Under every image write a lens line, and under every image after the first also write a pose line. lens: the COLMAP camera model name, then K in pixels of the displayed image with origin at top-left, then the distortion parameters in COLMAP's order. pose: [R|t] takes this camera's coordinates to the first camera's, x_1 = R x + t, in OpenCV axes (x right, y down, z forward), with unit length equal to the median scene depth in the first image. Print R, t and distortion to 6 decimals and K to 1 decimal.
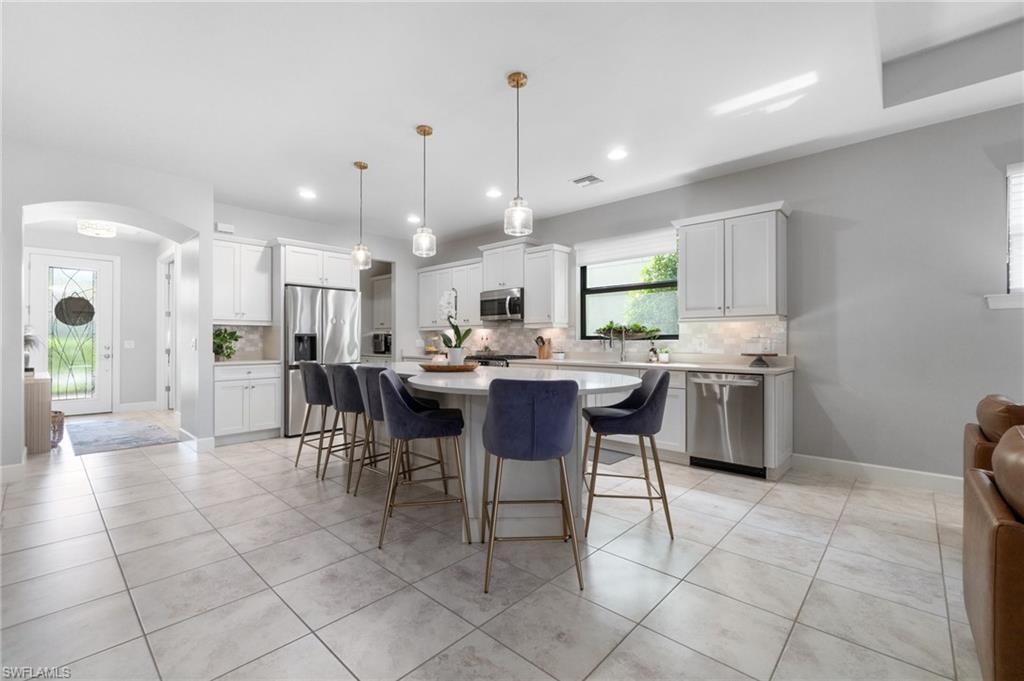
lens RADIAL K [[440.4, 0, 505.3], [0, 440.4, 339.6], [0, 0, 1]] dist [-0.006896, 0.002504]
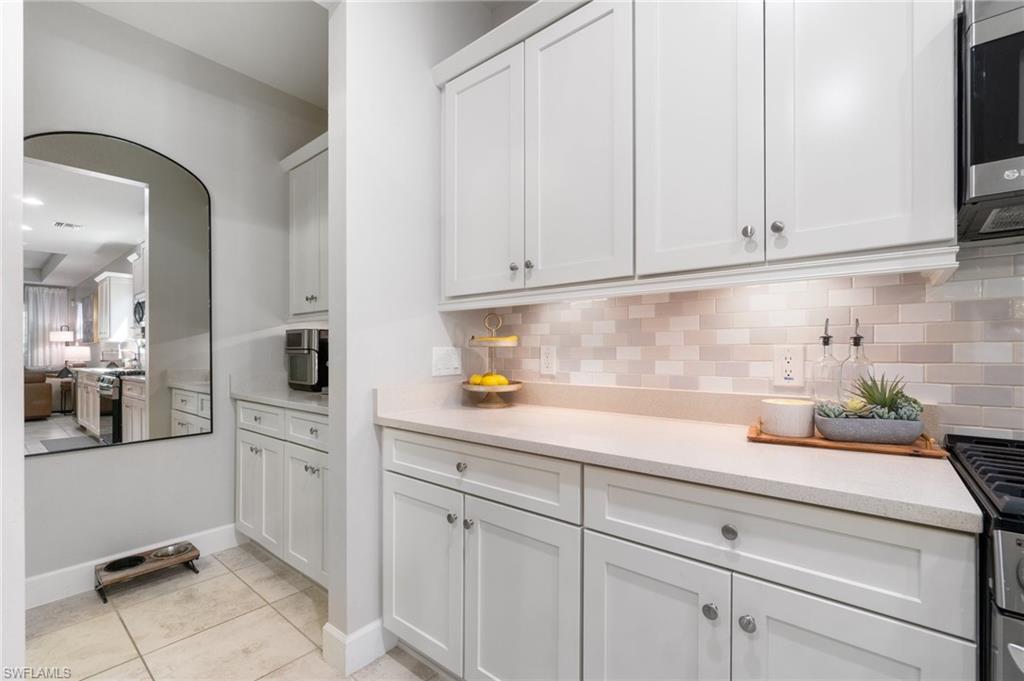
lens RADIAL K [[440.4, 0, 513.8], [0, 440.4, 356.1], [0, 0, 1]] dist [-0.006896, 0.002504]
pose [[0.997964, -0.005307, 0.063554, -0.244031], [0.004162, 0.999827, 0.018133, 0.001195], [-0.063639, -0.017831, 0.997814, 1.056157]]
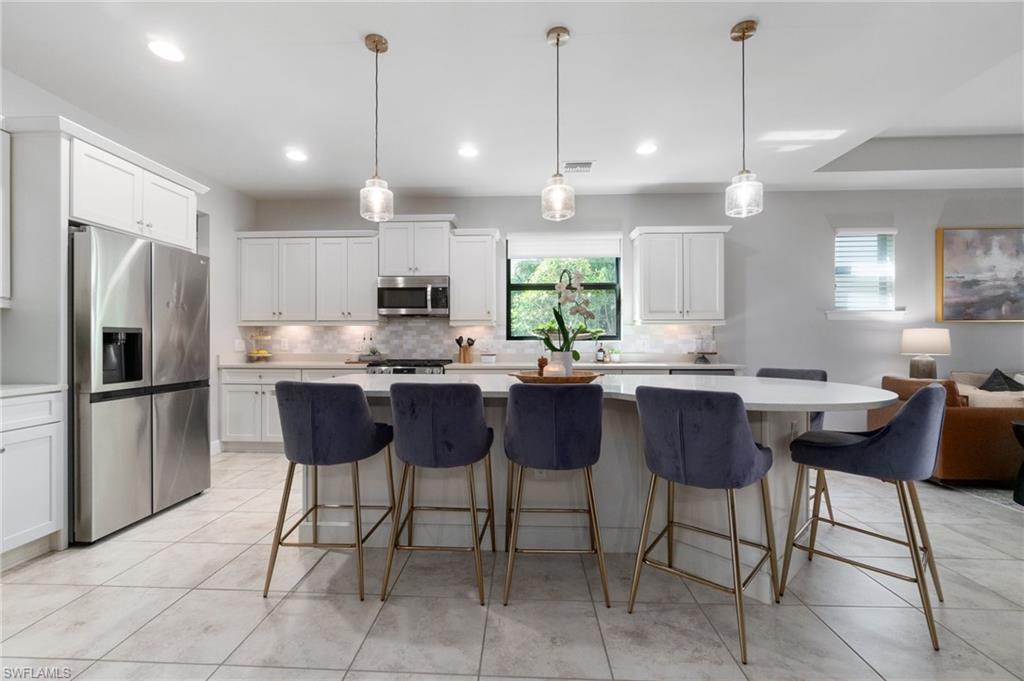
lens RADIAL K [[440.4, 0, 506.0], [0, 440.4, 340.0], [0, 0, 1]] dist [-0.006896, 0.002504]
pose [[0.759393, 0.001018, 0.650631, -0.455720], [-0.001257, 0.999999, -0.000097, -0.000045], [-0.650631, -0.000744, 0.759394, 0.346502]]
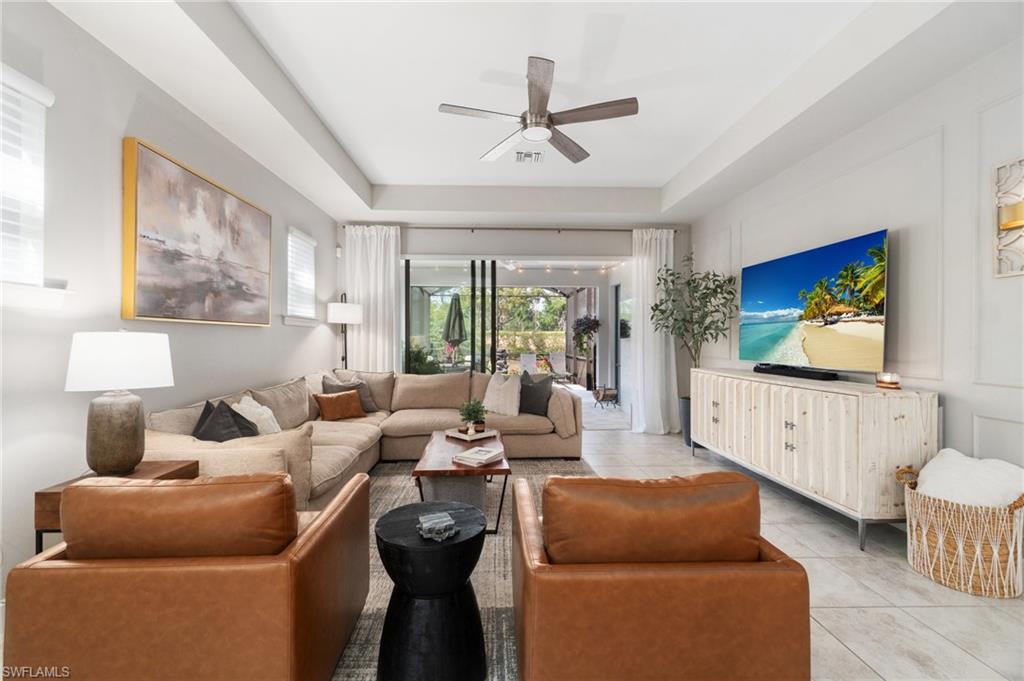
lens RADIAL K [[440.4, 0, 502.4], [0, 440.4, 337.2], [0, 0, 1]] dist [-0.006896, 0.002504]
pose [[-0.703978, 0.002071, 0.710219, 0.209014], [-0.004560, 0.999962, -0.007435, -0.017691], [-0.710208, -0.008473, -0.703941, 0.499638]]
